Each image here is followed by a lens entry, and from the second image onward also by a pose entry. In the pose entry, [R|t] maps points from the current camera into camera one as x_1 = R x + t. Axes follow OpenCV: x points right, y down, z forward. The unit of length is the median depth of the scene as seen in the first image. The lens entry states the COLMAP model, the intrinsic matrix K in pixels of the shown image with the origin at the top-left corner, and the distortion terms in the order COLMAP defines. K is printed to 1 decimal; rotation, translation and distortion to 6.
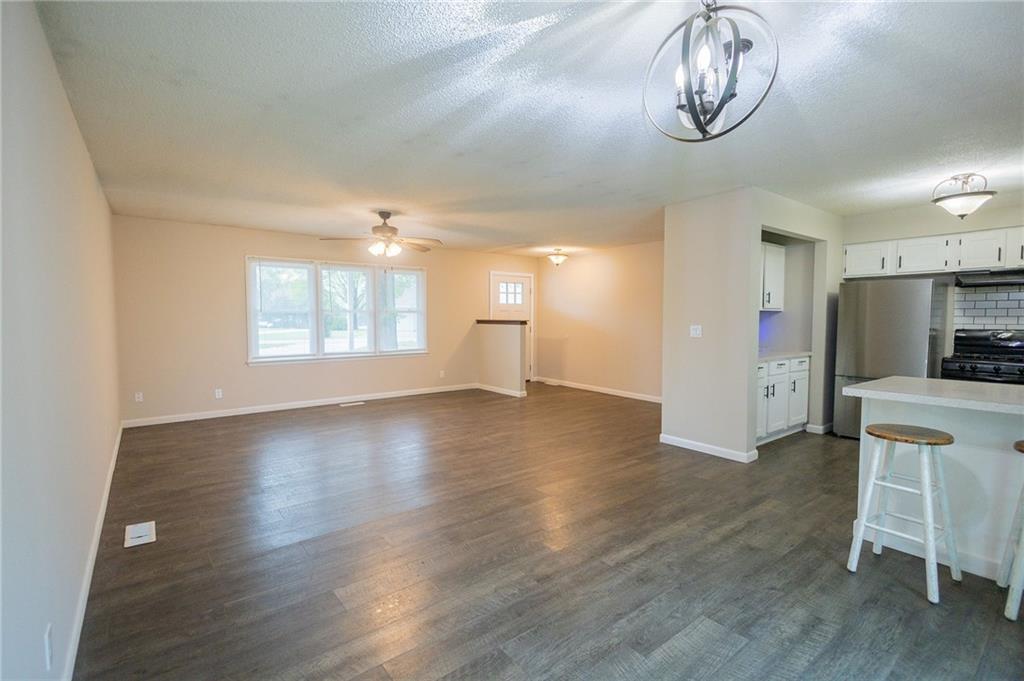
lens RADIAL K [[468.3, 0, 512.7], [0, 468.3, 341.1], [0, 0, 1]] dist [0.008202, -0.003024]
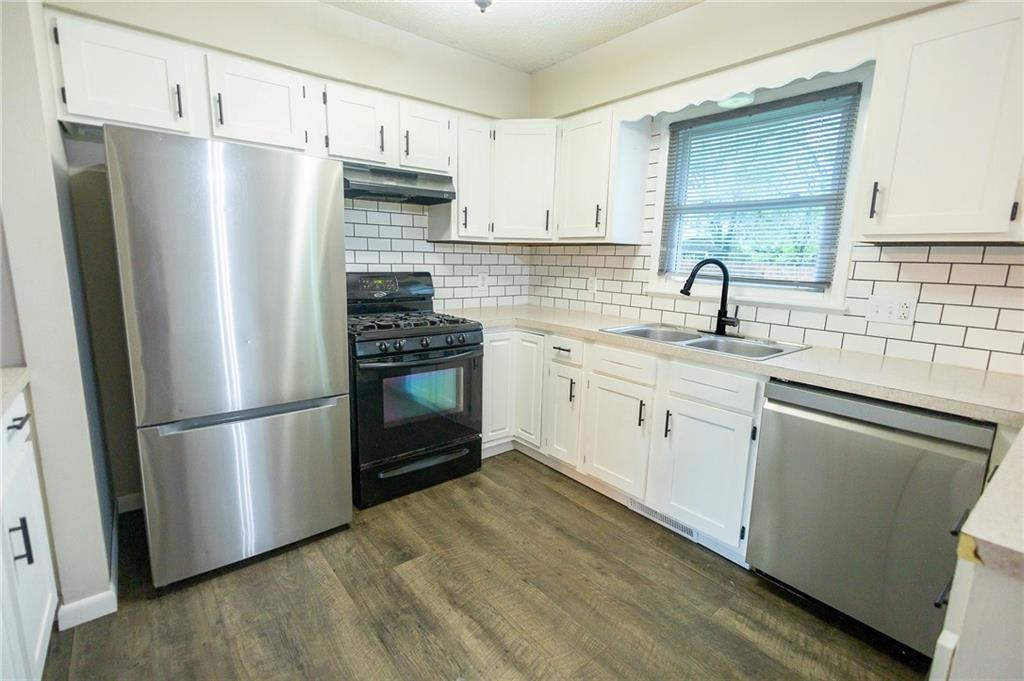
lens RADIAL K [[468.3, 0, 513.8], [0, 468.3, 341.2], [0, 0, 1]] dist [0.008202, -0.003024]
pose [[-0.014532, -0.178740, 0.983789, 0.414148], [0.024266, 0.983540, 0.179053, -0.040818], [-0.999600, 0.026475, -0.009956, 0.818683]]
